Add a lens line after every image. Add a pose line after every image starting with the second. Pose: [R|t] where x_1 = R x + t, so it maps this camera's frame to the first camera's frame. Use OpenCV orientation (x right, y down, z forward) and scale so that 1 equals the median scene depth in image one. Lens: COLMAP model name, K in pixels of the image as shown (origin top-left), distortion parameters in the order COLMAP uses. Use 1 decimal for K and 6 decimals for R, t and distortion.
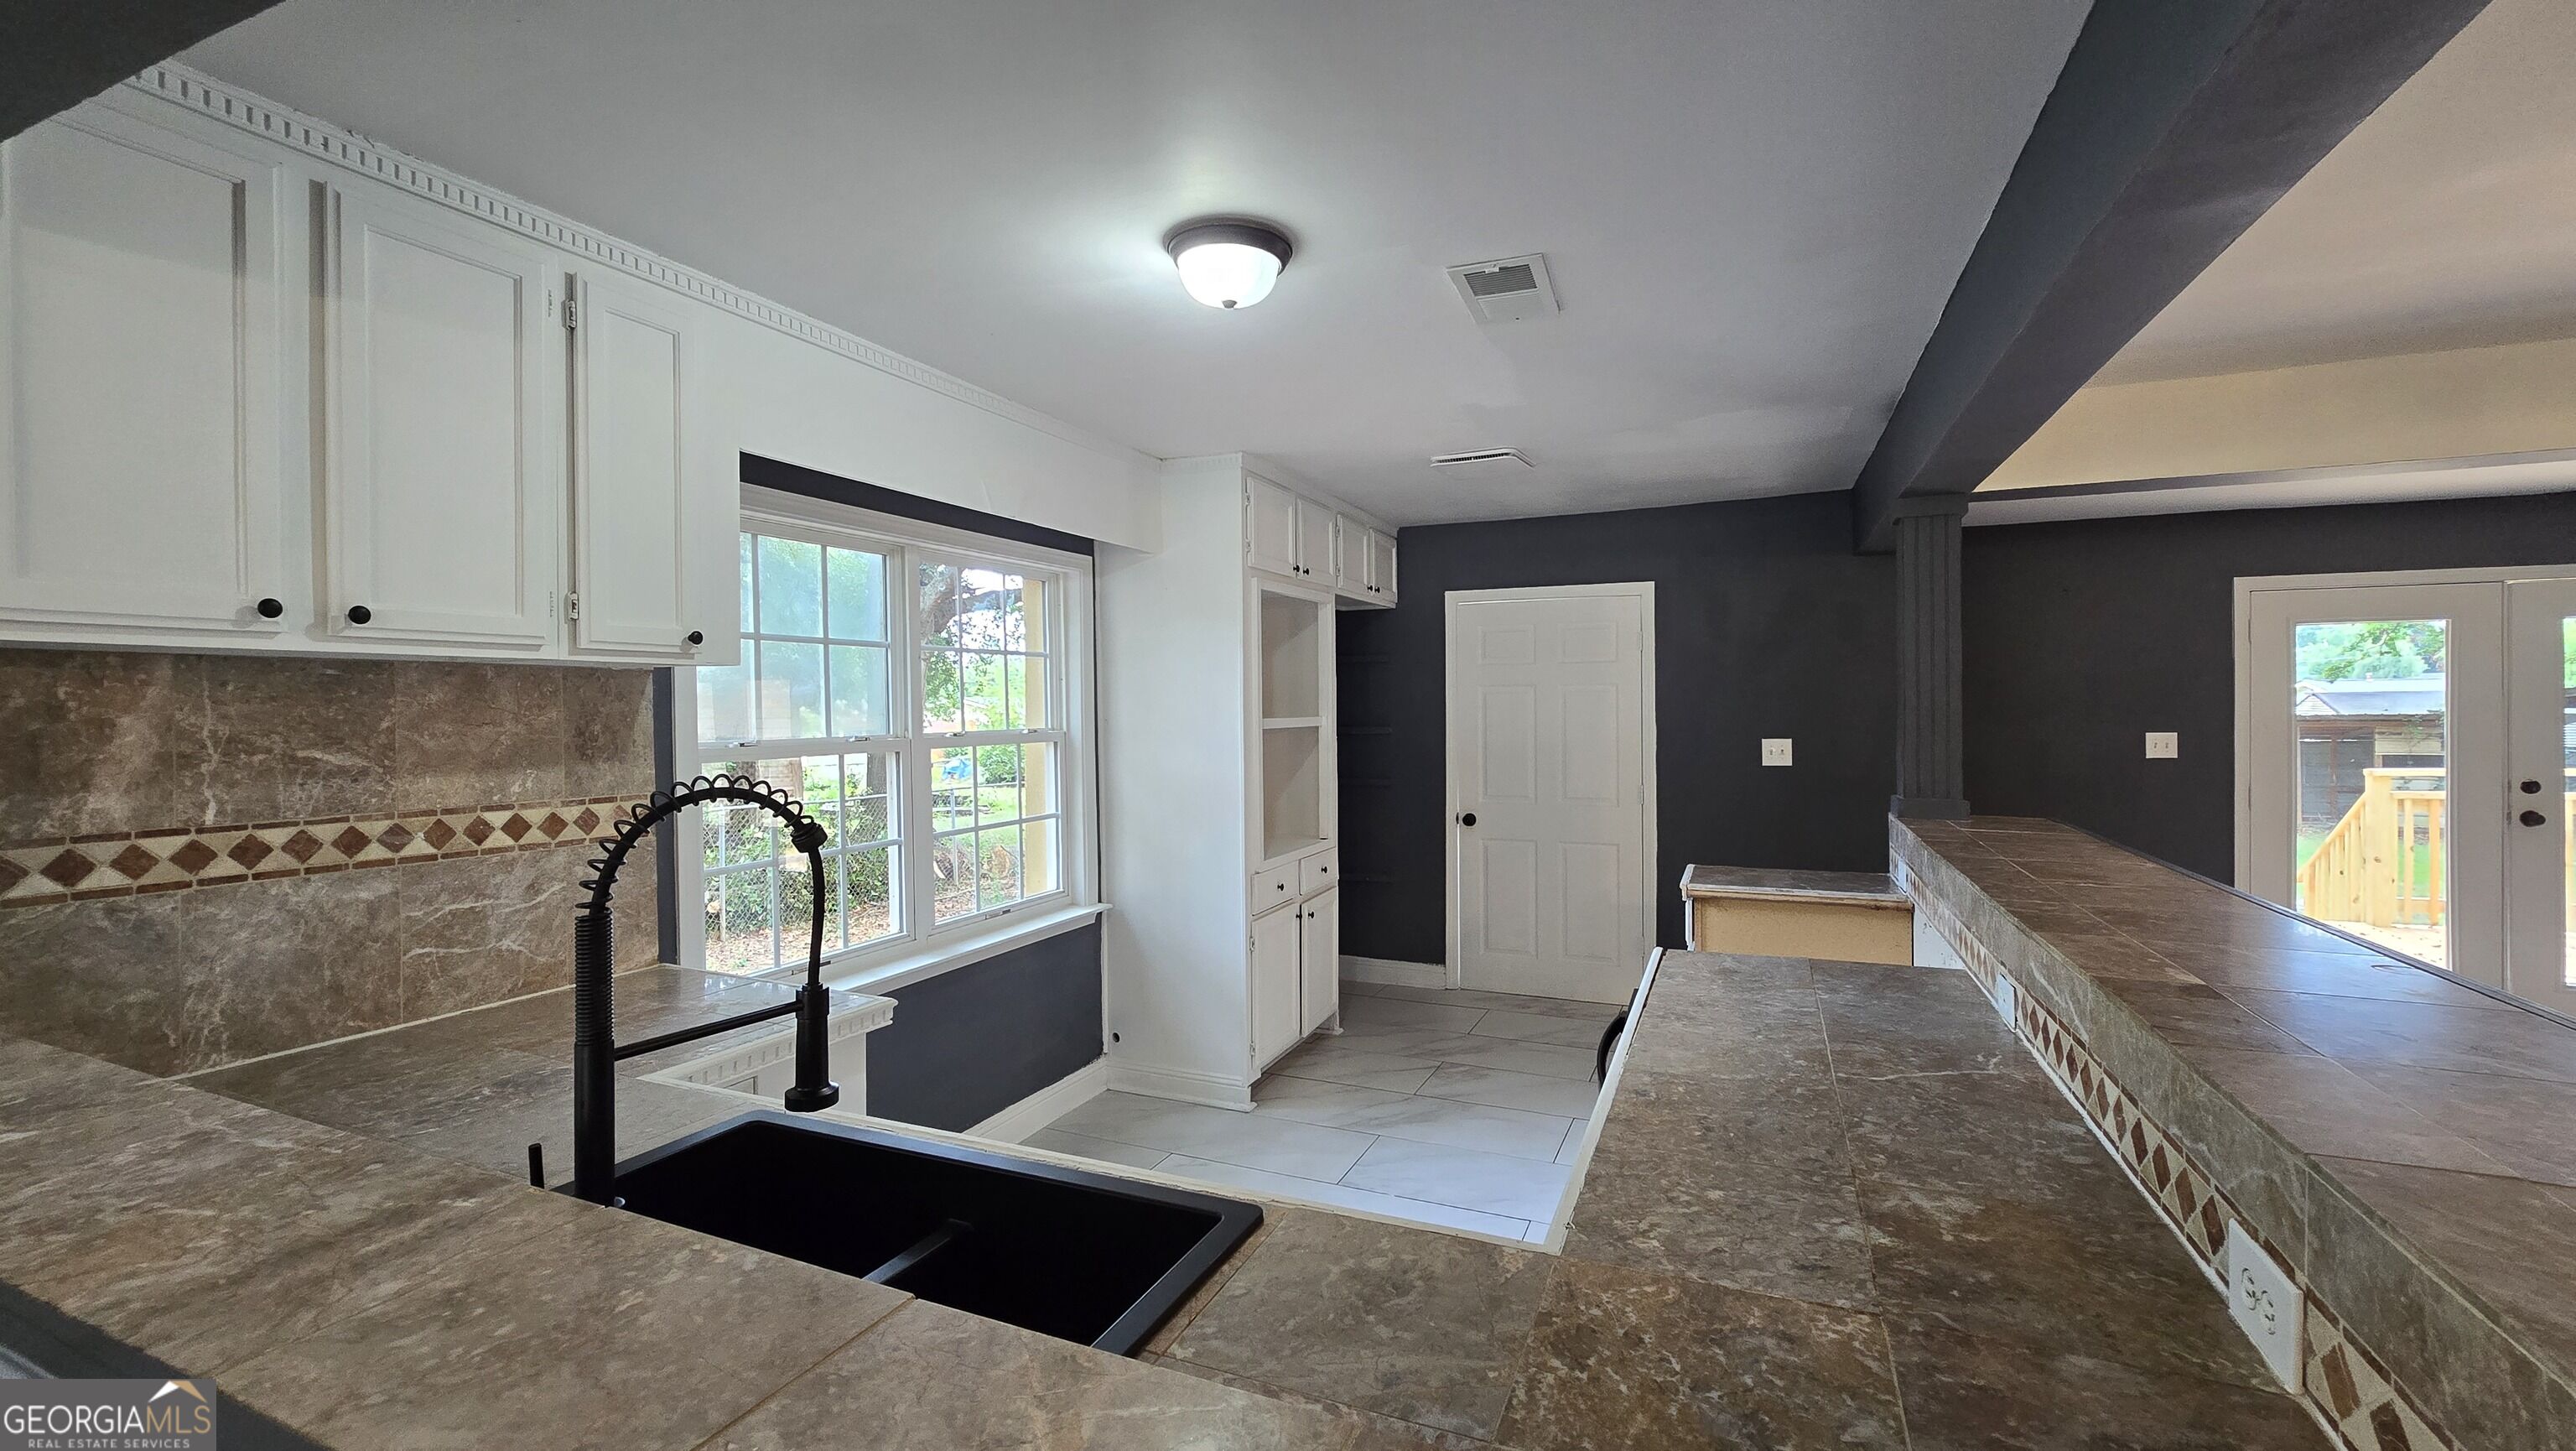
lens RADIAL K [[1037.0, 0, 1298.4], [0, 1037.0, 718.9], [0, 0, 1]] dist [-0.005814, 0.000005]
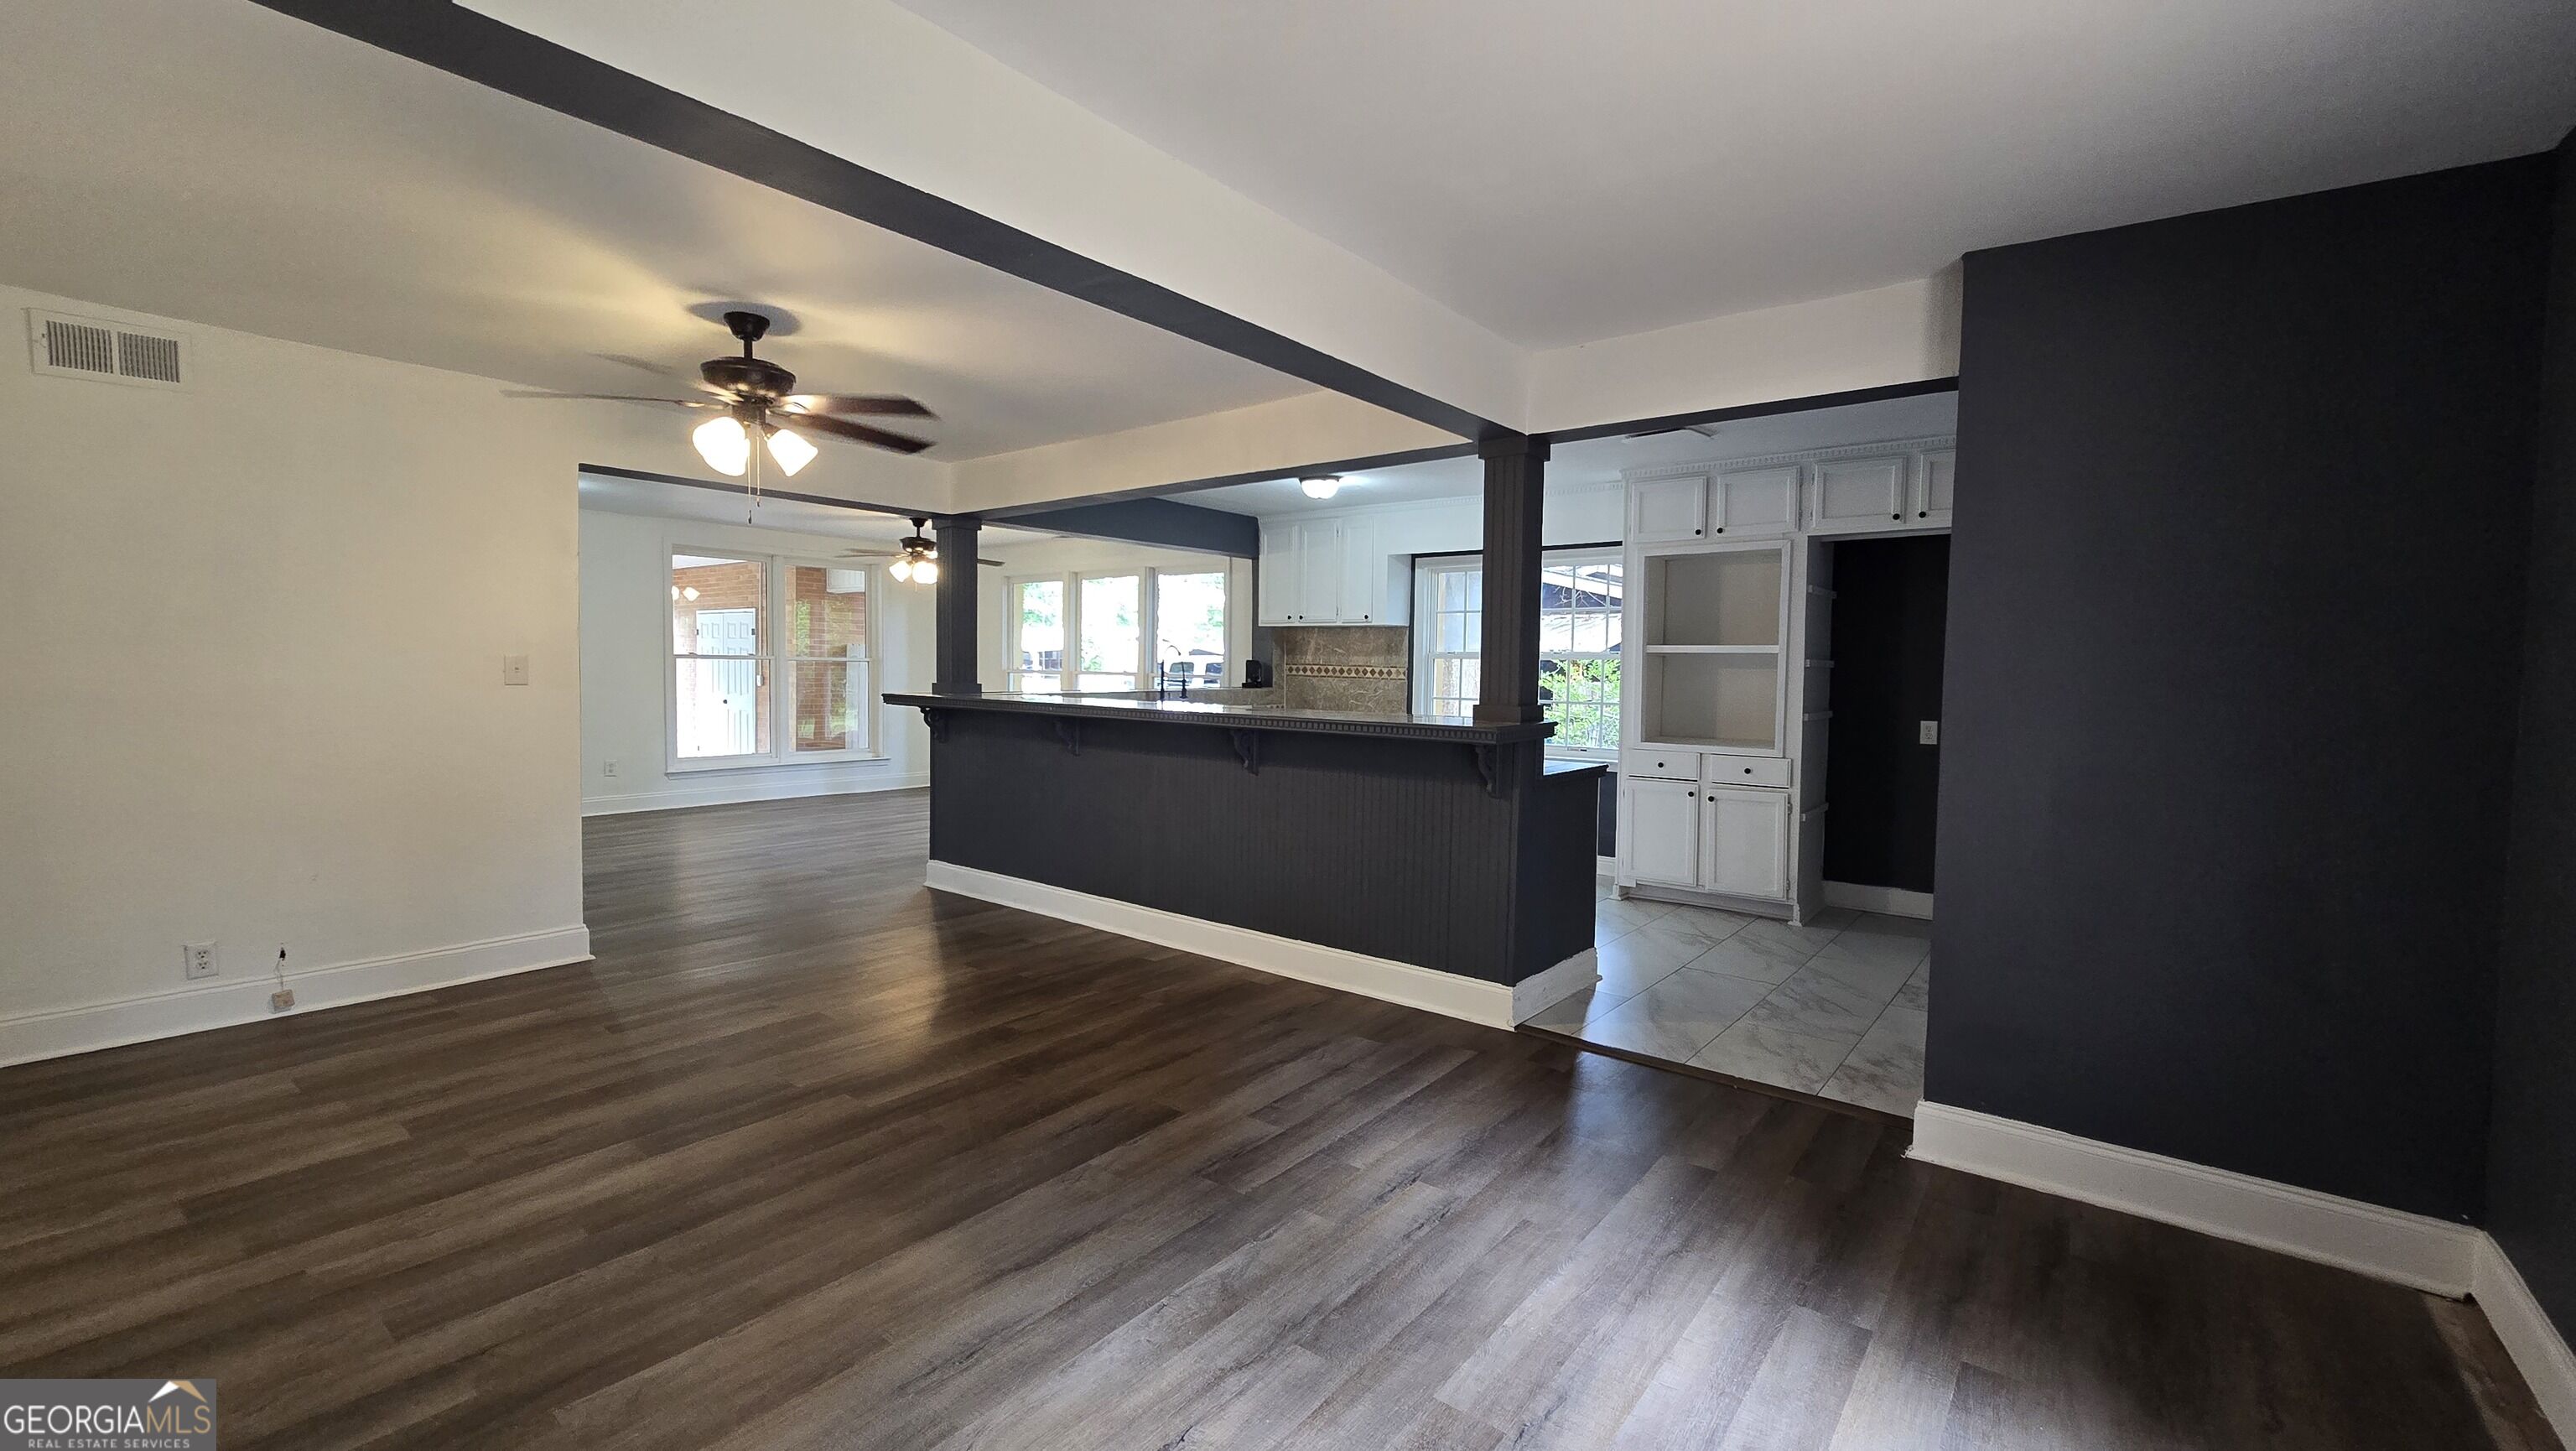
lens RADIAL K [[1050.3, 0, 1296.1], [0, 1050.3, 709.4], [0, 0, 1]] dist [-0.001719, -0.000109]
pose [[-0.251324, 0.048723, -0.966676, 2.358367], [-0.024706, 0.998084, 0.056729, 0.028623], [0.967588, 0.038140, -0.249639, 1.391158]]
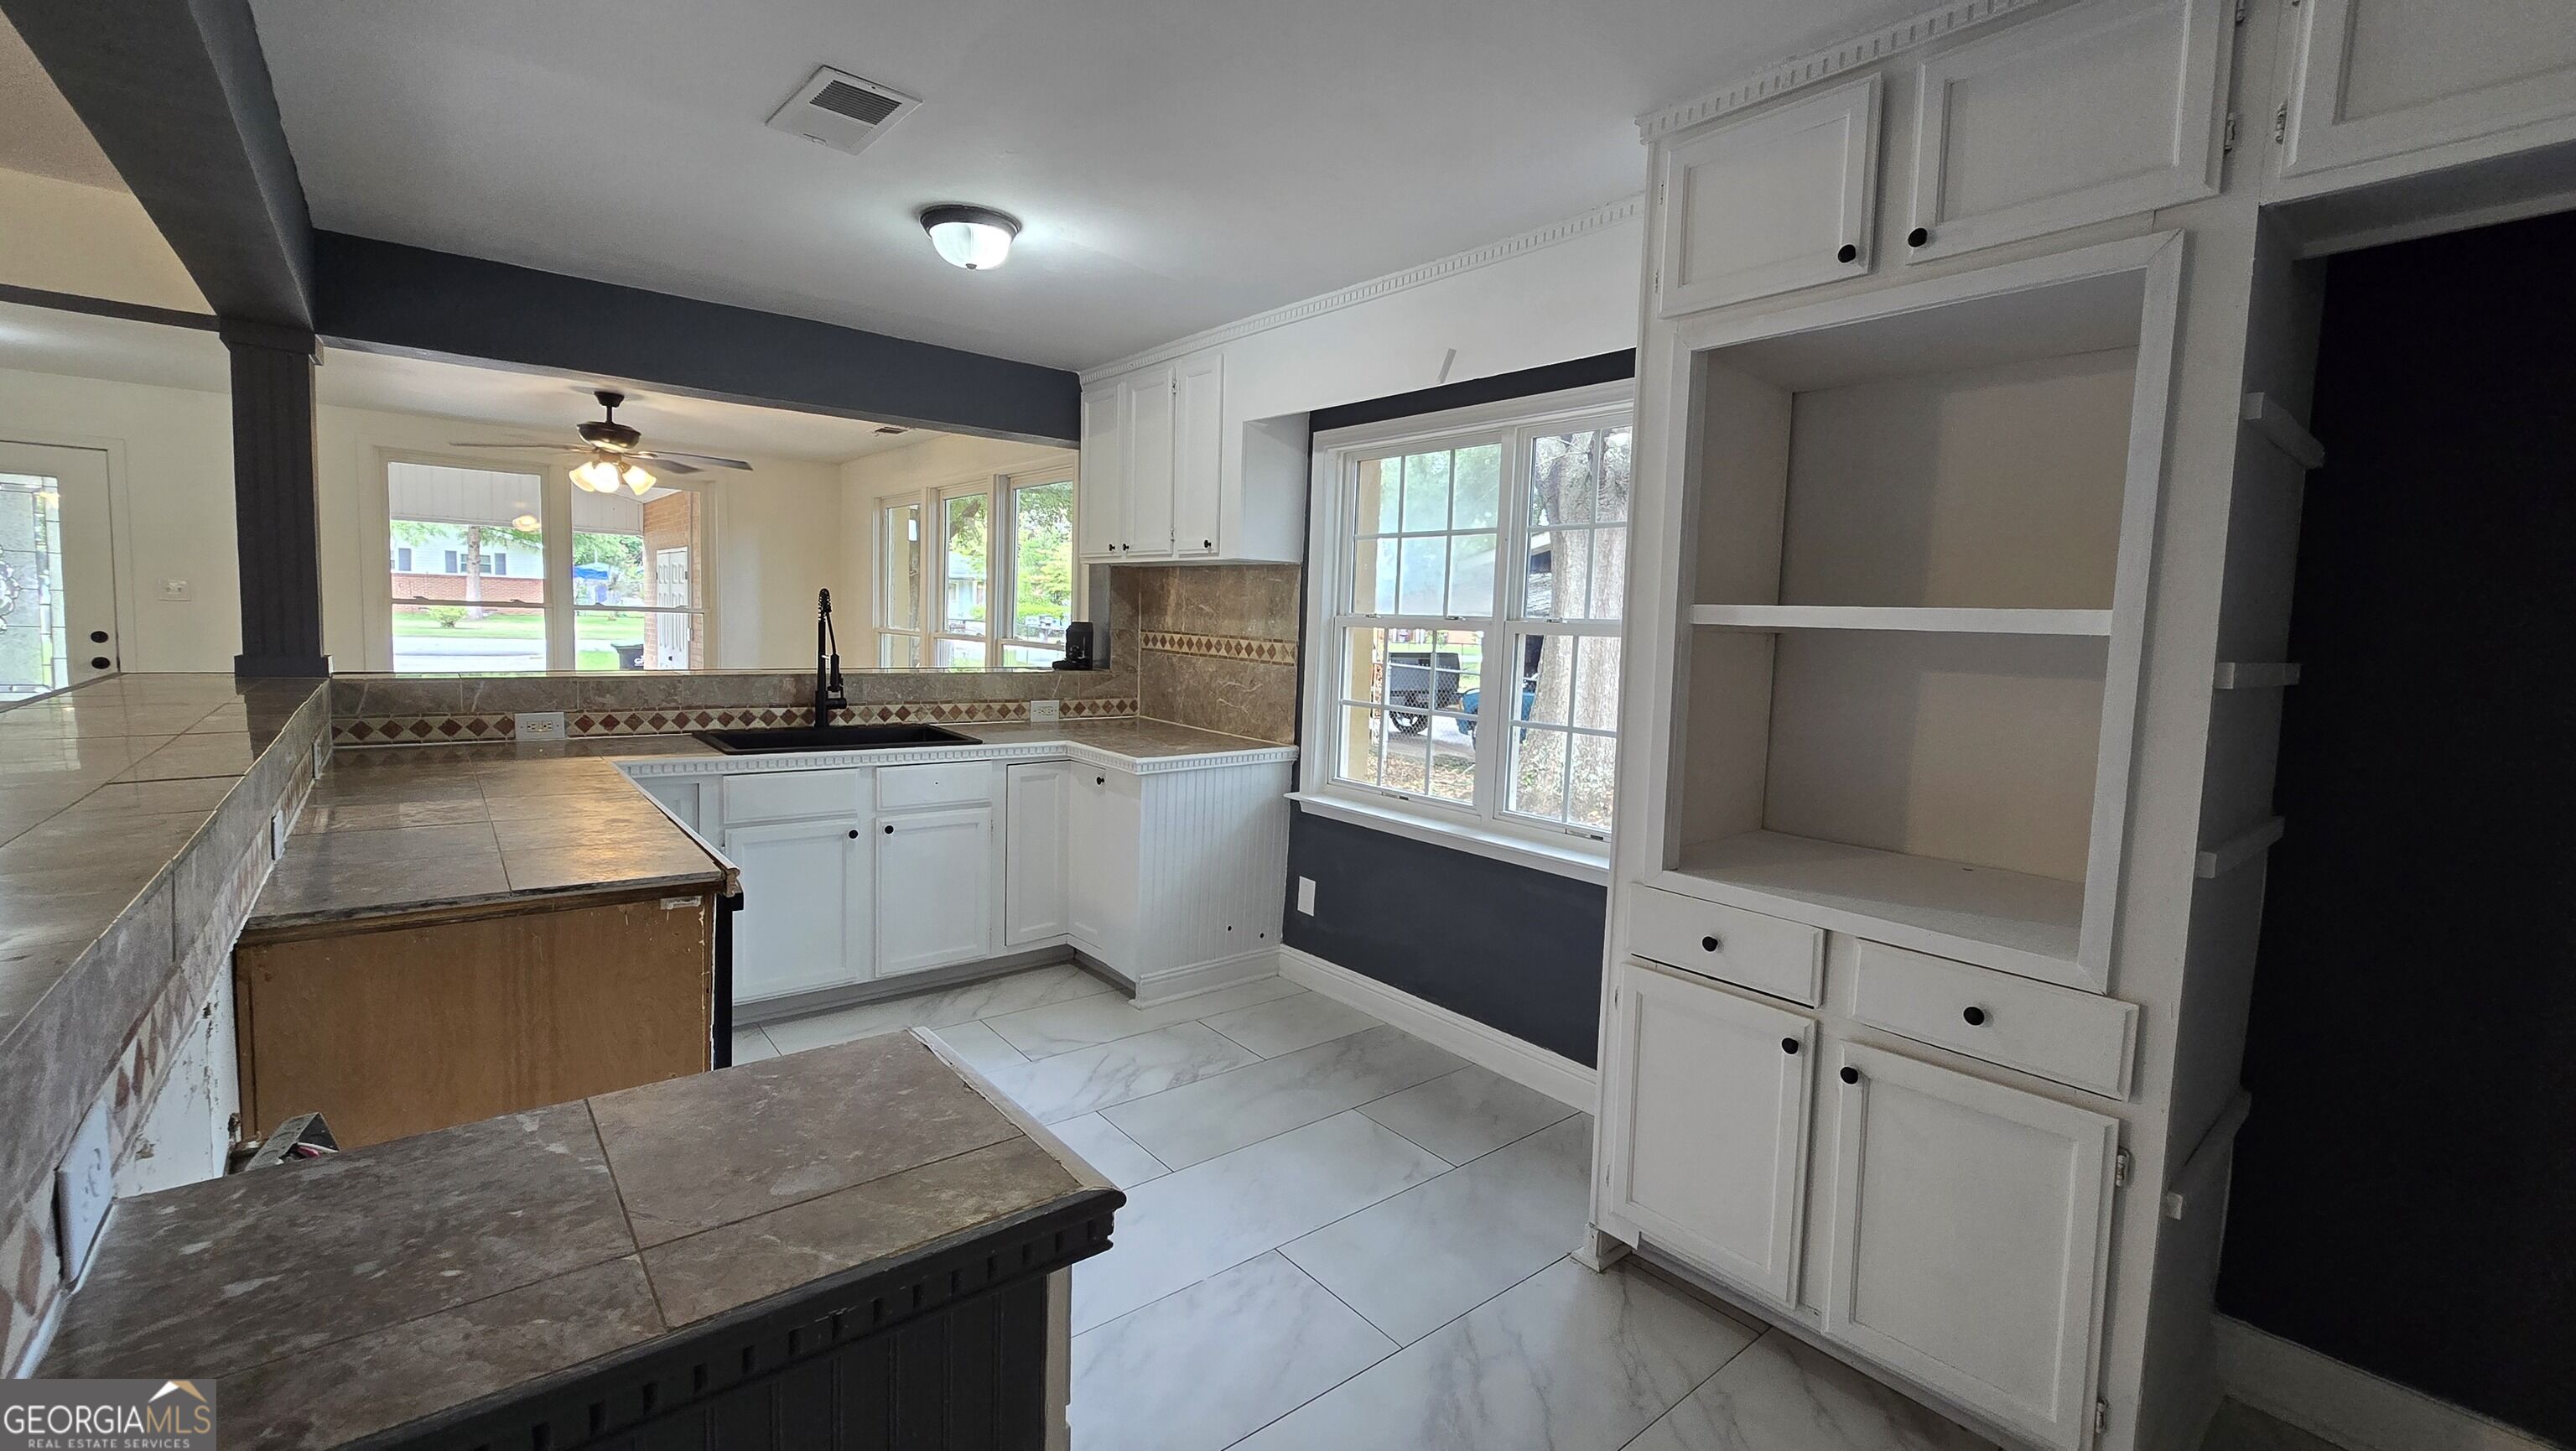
lens RADIAL K [[1059.3, 0, 1292.2], [0, 1059.3, 707.5], [0, 0, 1]] dist [-0.001688, 0.000198]
pose [[-0.448893, 0.070740, -0.890781, 0.825620], [-0.041074, 0.994175, 0.099649, 0.010367], [0.892641, 0.081320, -0.443373, 1.650706]]
